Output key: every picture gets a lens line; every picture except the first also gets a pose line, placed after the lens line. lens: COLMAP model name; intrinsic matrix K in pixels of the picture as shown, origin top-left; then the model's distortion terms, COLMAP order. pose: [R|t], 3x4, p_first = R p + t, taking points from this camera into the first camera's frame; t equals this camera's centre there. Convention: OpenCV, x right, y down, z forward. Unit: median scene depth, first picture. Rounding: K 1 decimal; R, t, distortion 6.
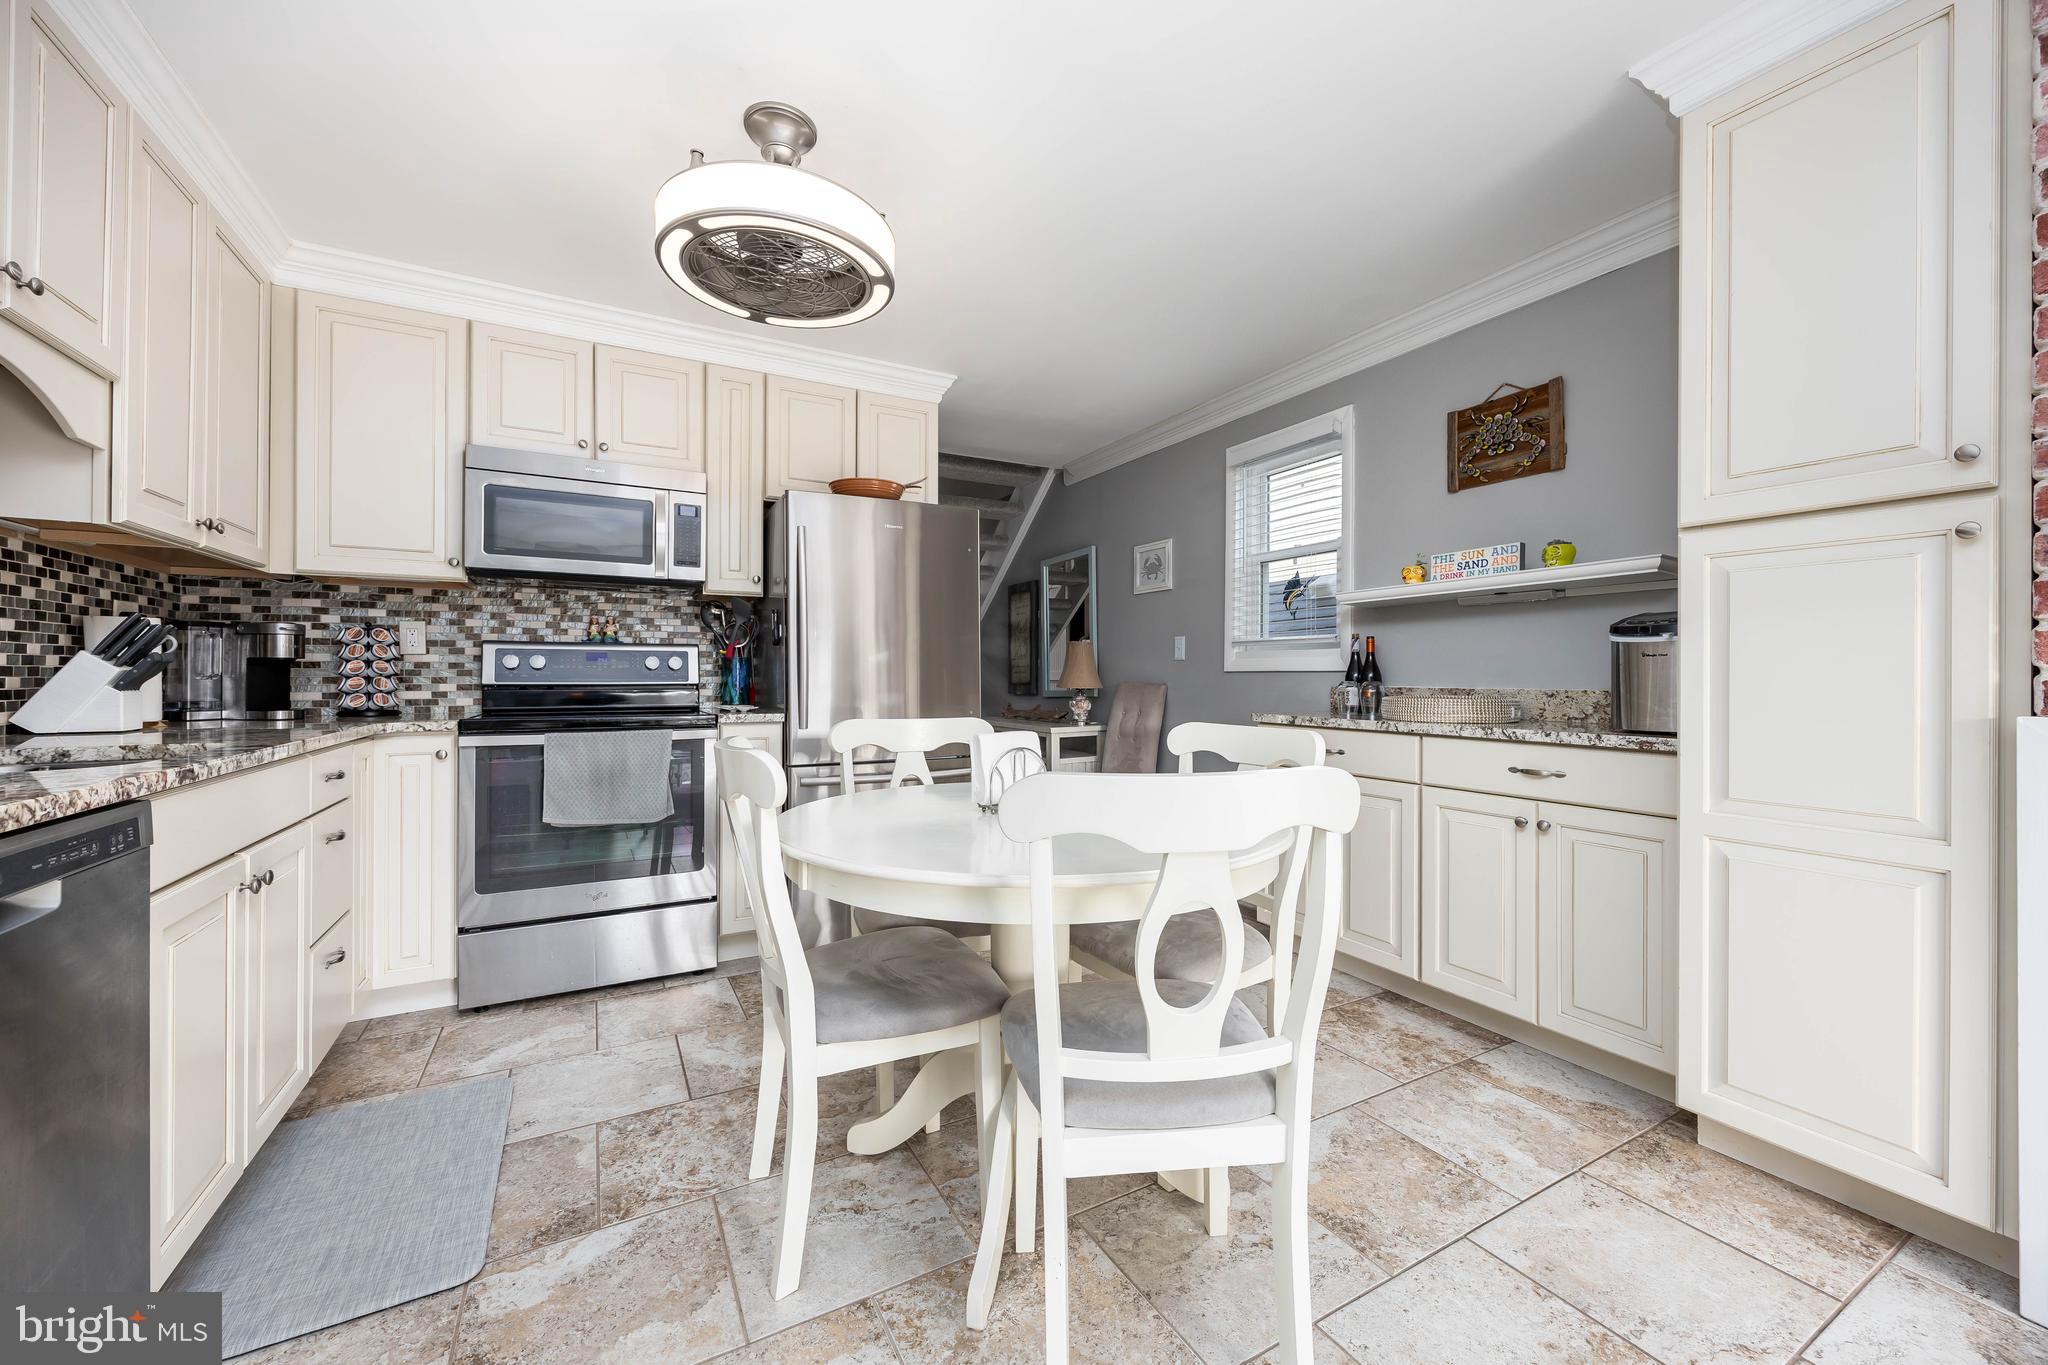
lens RADIAL K [[782.0, 0, 1031.9], [0, 782.0, 674.2], [0, 0, 1]] dist [-0.001582, 0.000025]
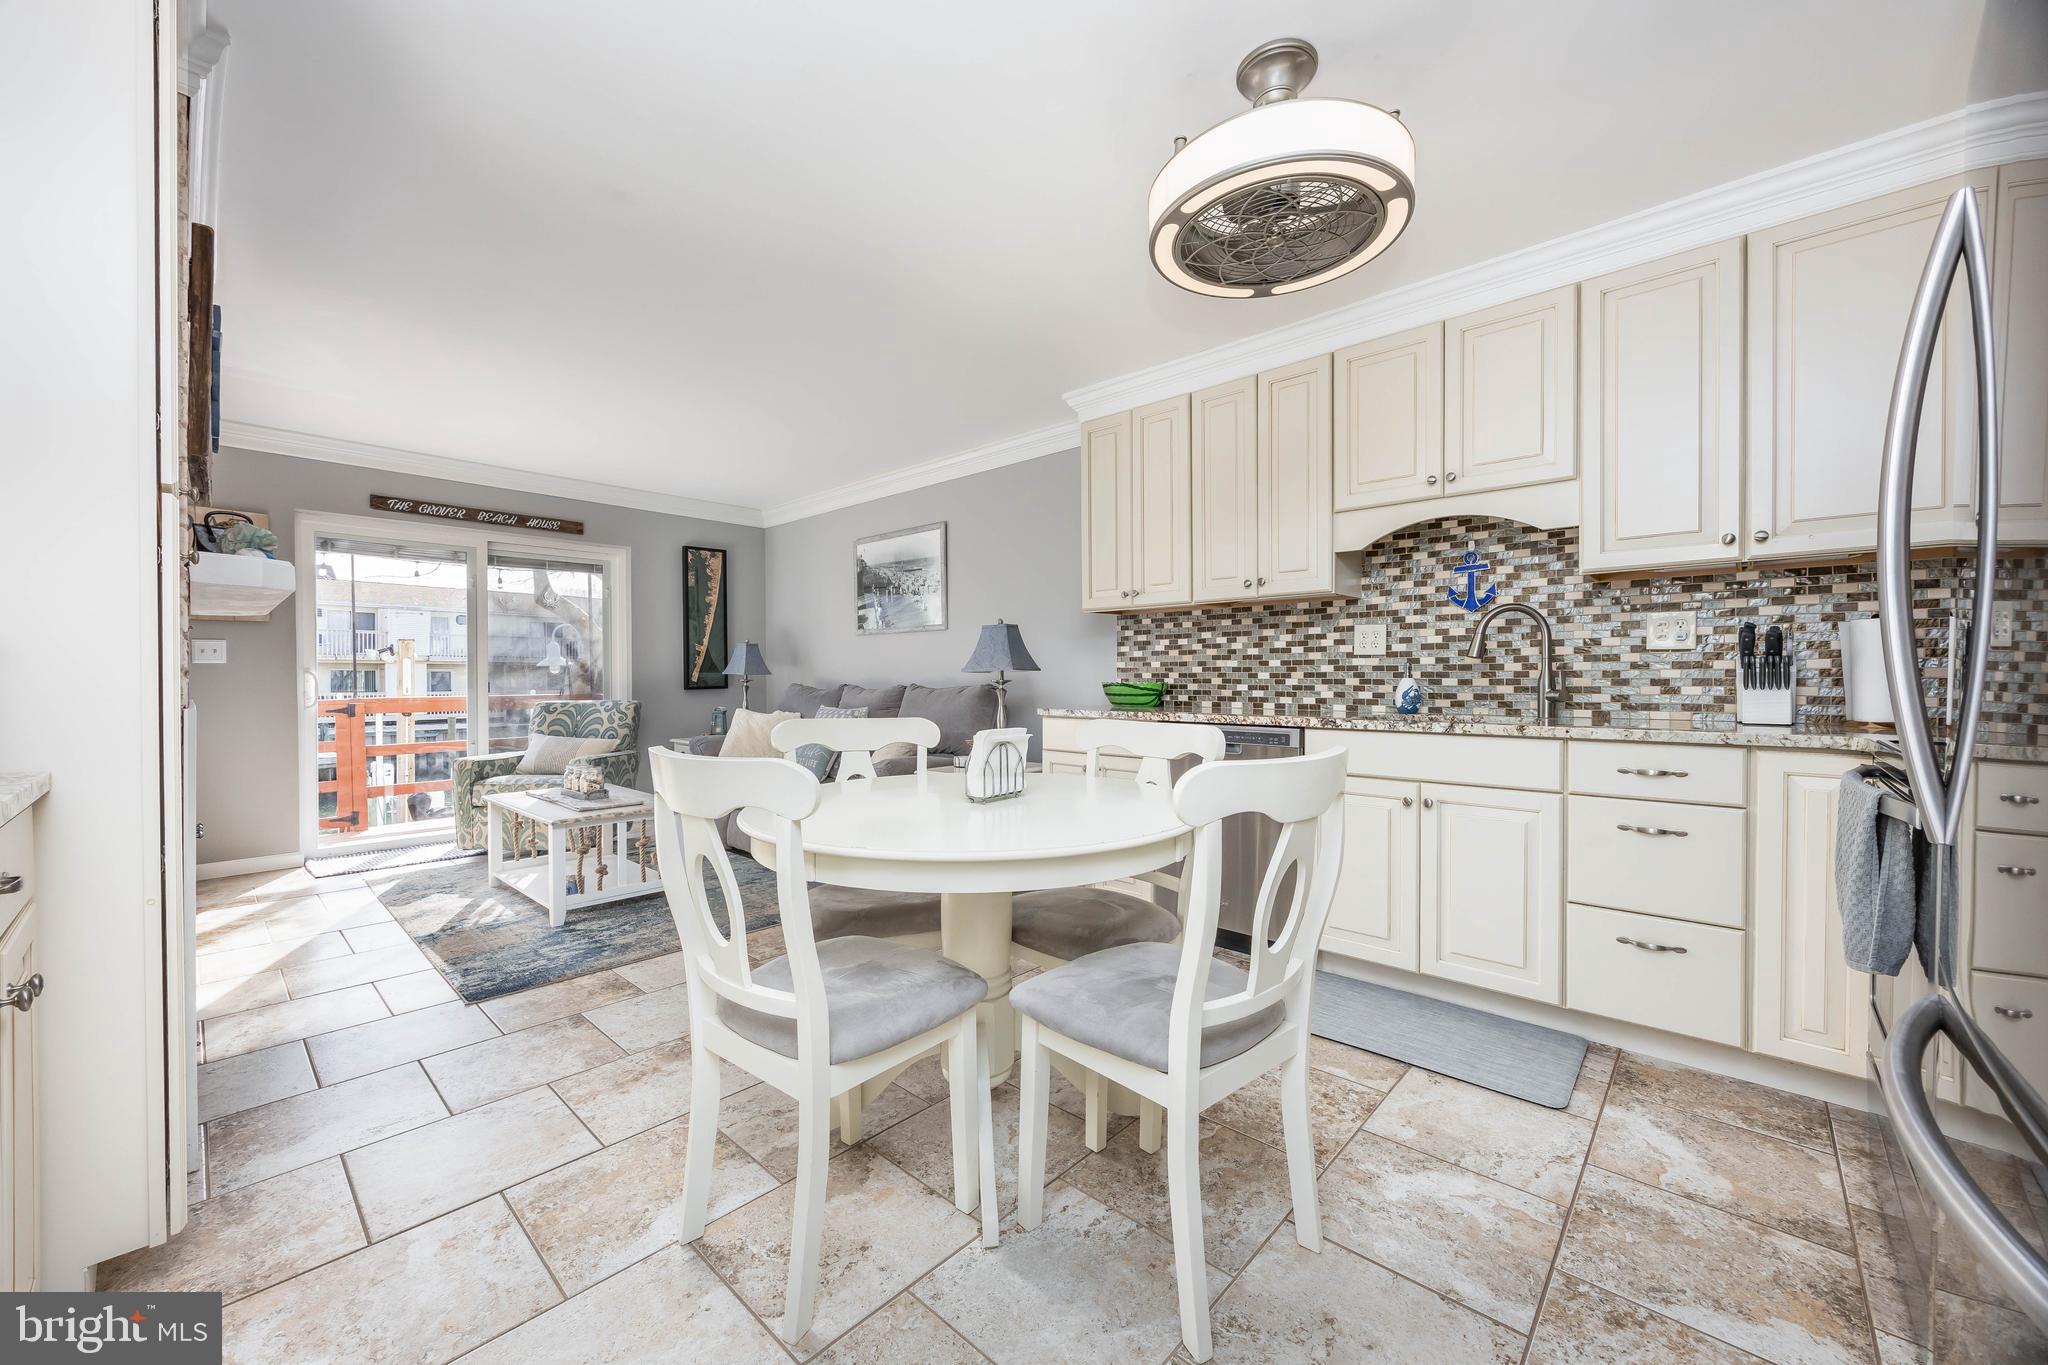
lens RADIAL K [[782.0, 0, 1024.8], [0, 782.0, 683.9], [0, 0, 1]] dist [-0.001582, 0.000025]
pose [[-0.949886, 0.003245, -0.312581, 0.171561], [0.001221, 0.999977, 0.006670, 0.002856], [0.312595, 0.005955, -0.949868, 1.272772]]
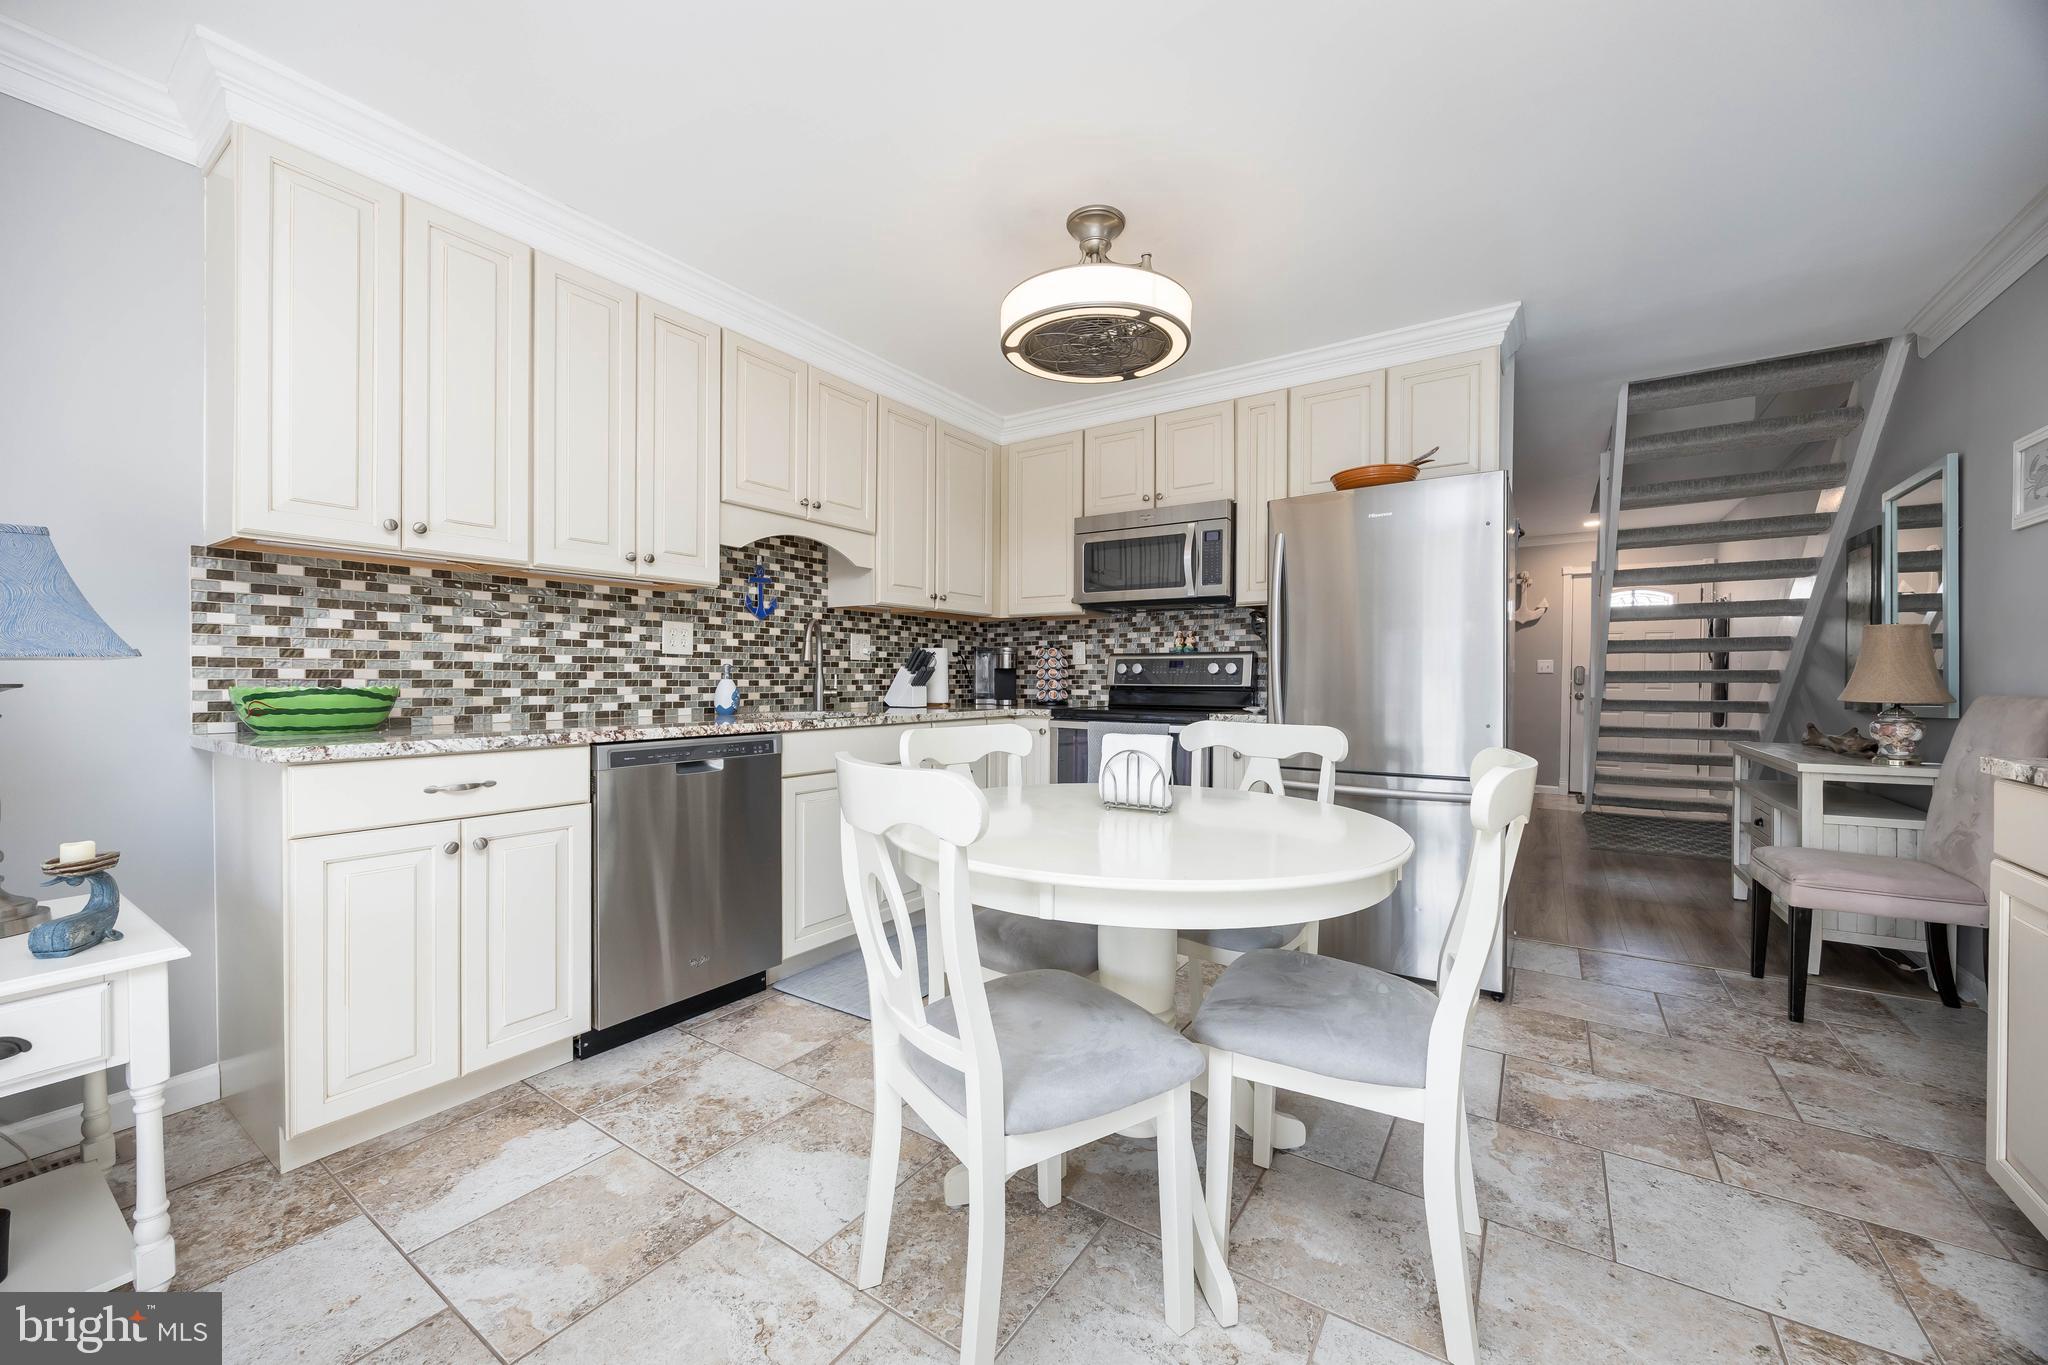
lens RADIAL K [[782.0, 0, 1026.9], [0, 782.0, 683.0], [0, 0, 1]] dist [-0.001582, 0.000025]
pose [[0.457576, 0.005105, -0.889156, 0.505312], [-0.000931, 0.999986, 0.005262, 0.001652], [0.889170, -0.001580, 0.457575, 0.254742]]
